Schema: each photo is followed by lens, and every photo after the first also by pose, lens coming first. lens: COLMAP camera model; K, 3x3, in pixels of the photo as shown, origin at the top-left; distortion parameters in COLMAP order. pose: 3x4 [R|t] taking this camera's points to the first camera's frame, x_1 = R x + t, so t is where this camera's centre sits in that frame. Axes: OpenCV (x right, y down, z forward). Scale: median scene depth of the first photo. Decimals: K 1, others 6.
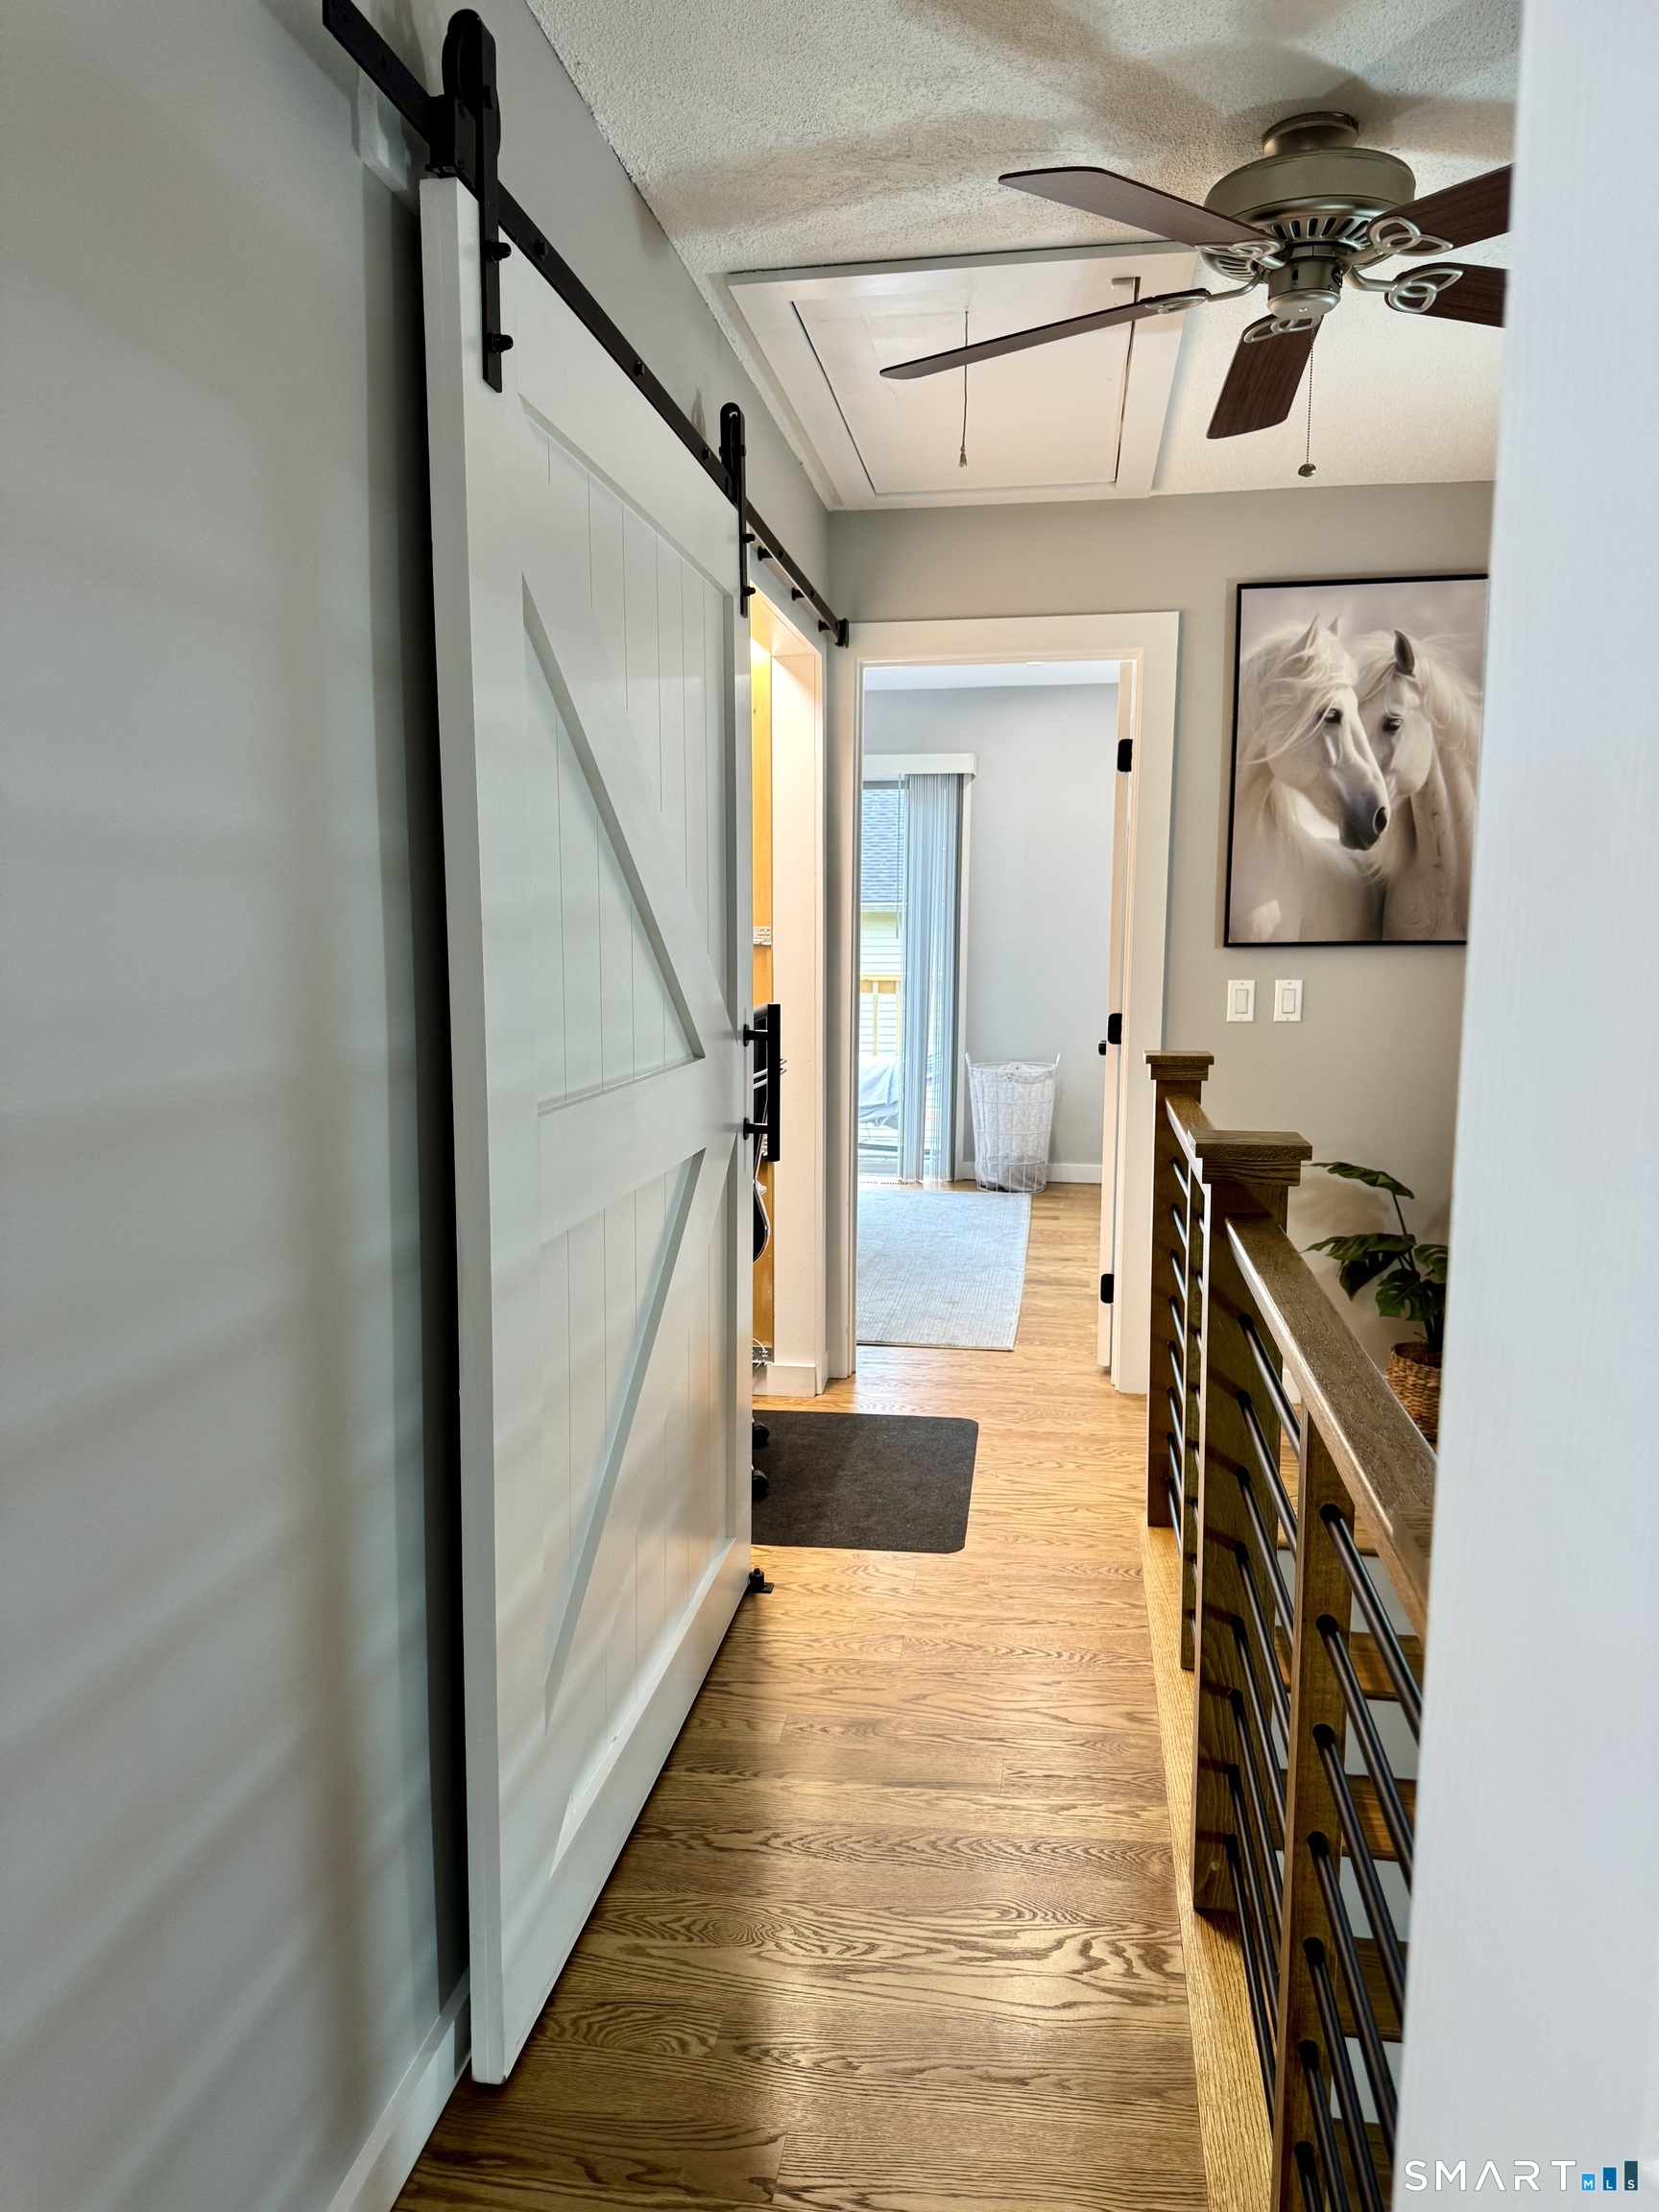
lens RADIAL K [[1548.1, 0, 805.7], [0, 1548.1, 1087.4], [0, 0, 1]] dist [0.021713, -0.036013]
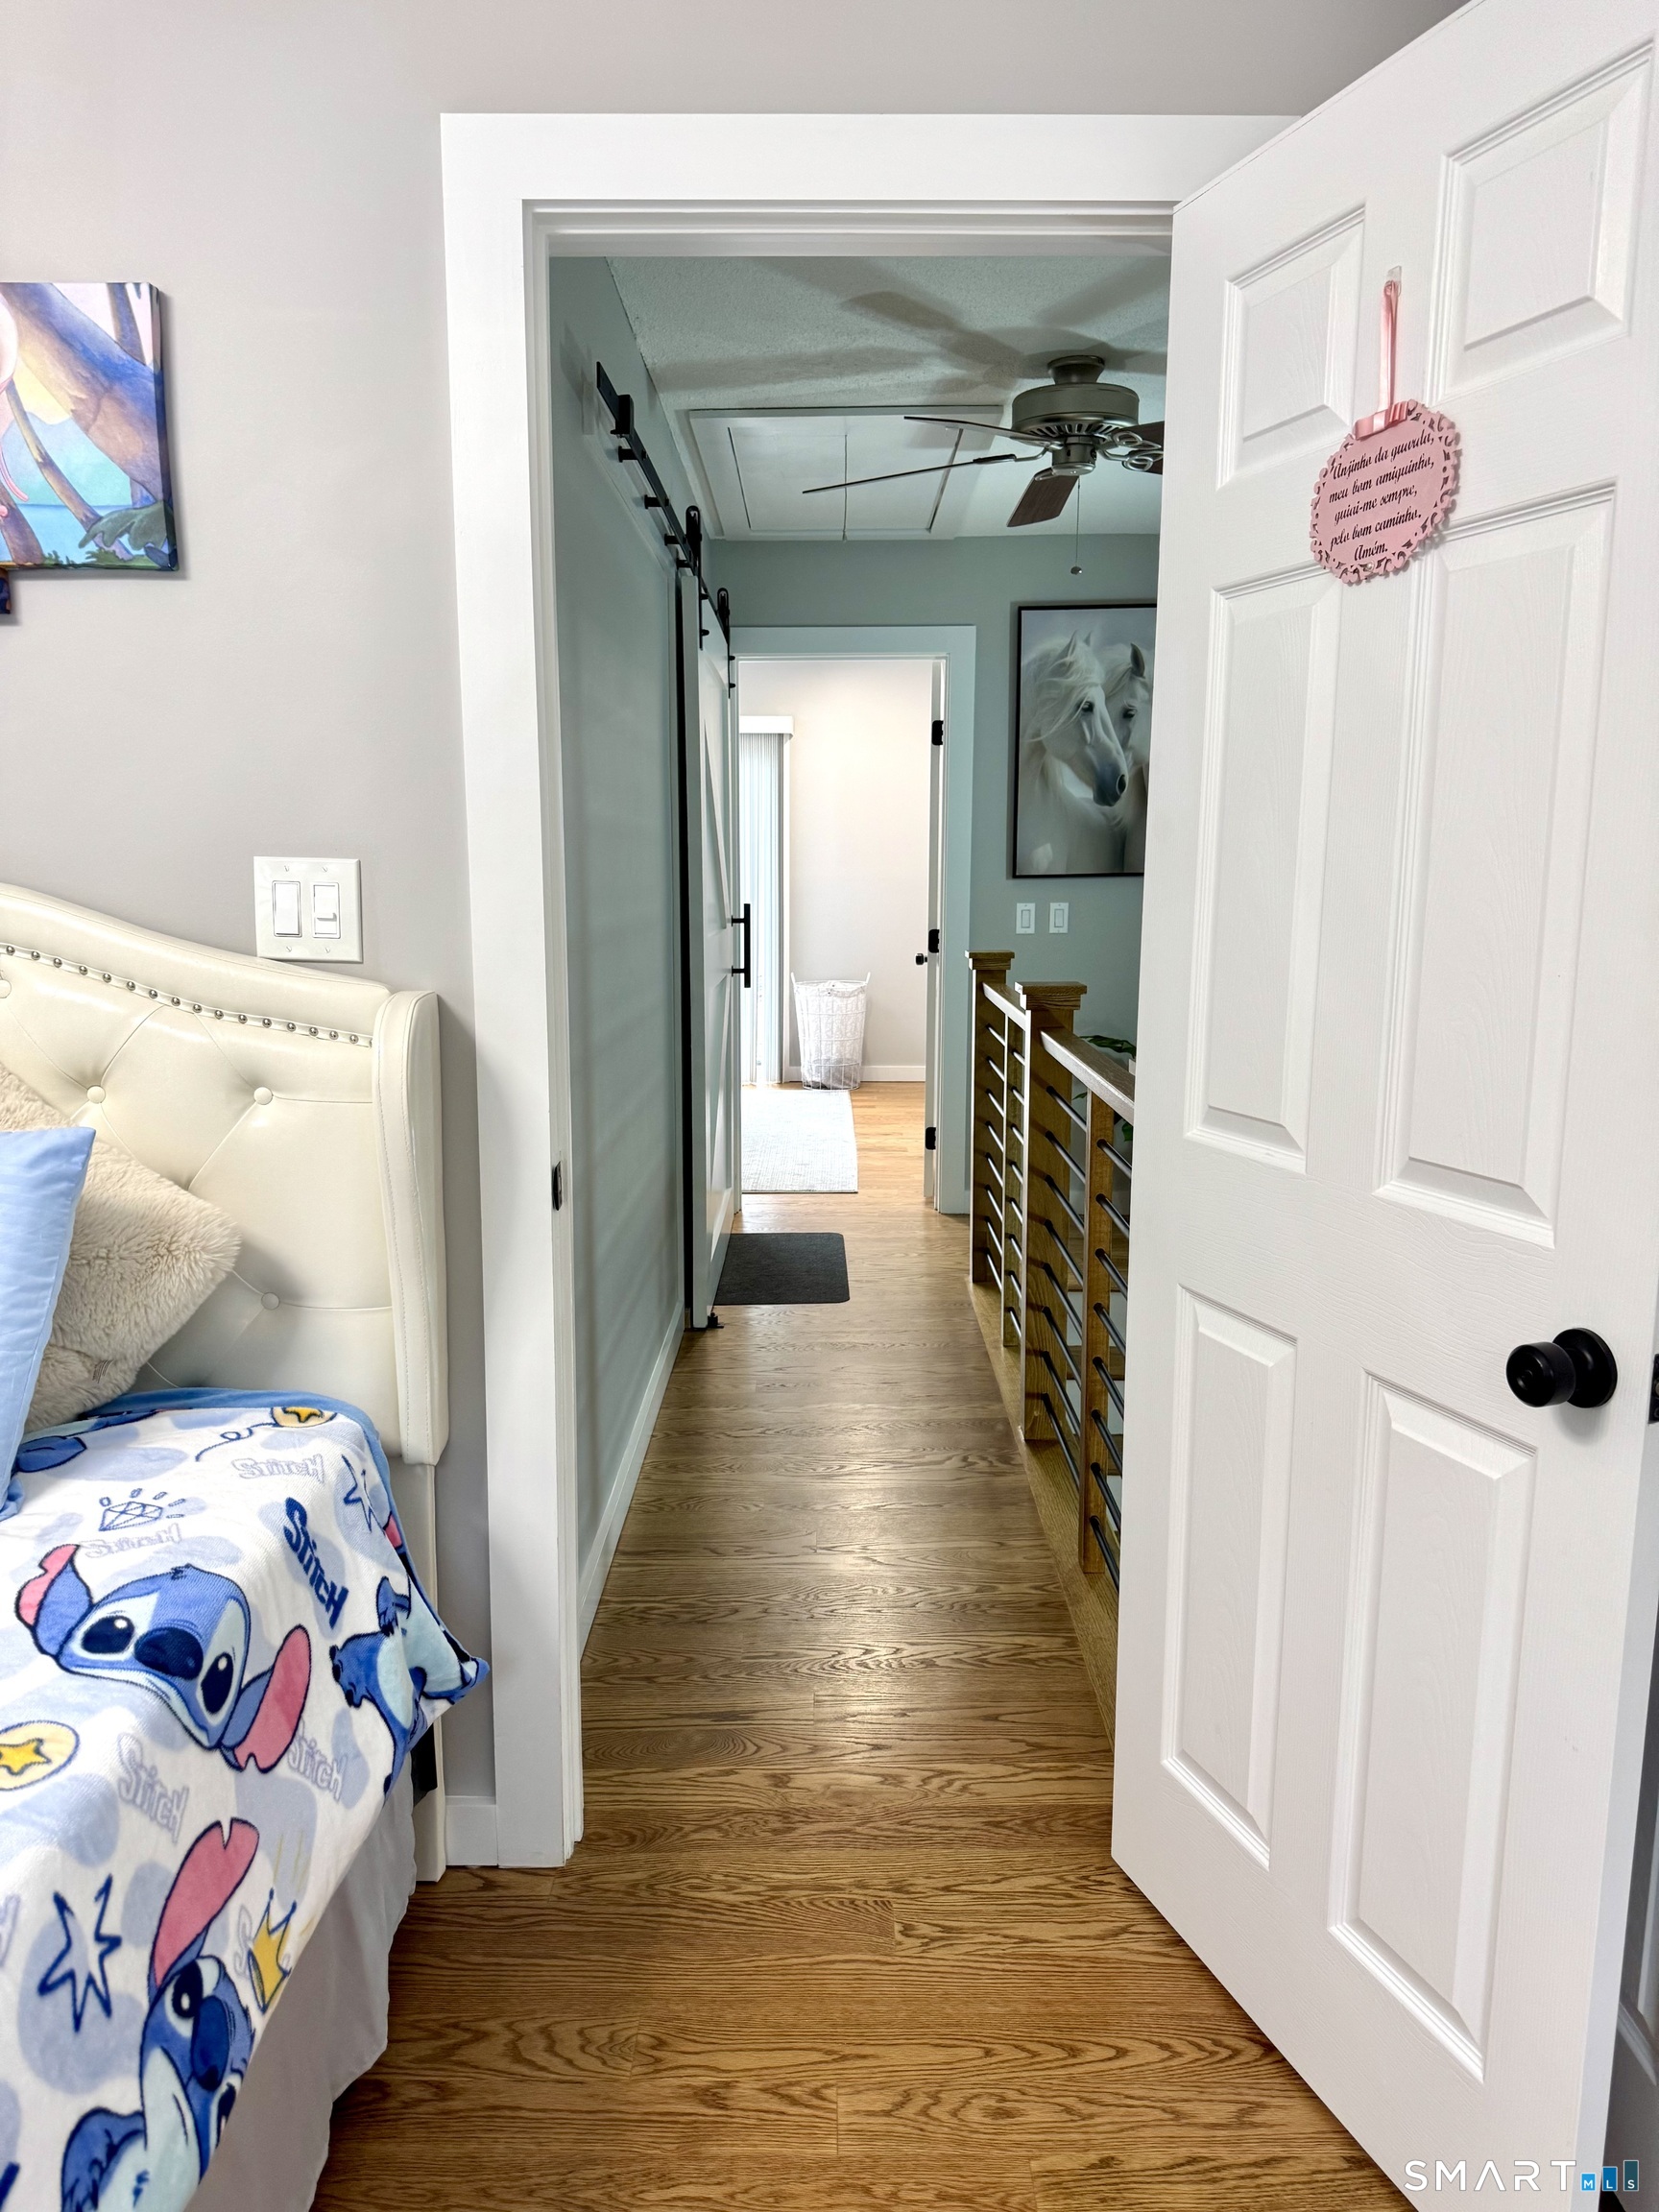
lens RADIAL K [[1548.1, 0, 827.9], [0, 1548.1, 1127.0], [0, 0, 1]] dist [0.021713, -0.036013]
pose [[0.986024, -0.033101, 0.163279, -0.119123], [0.023000, 0.997725, 0.063375, 0.037000], [-0.165006, -0.058734, 0.984542, -0.322841]]
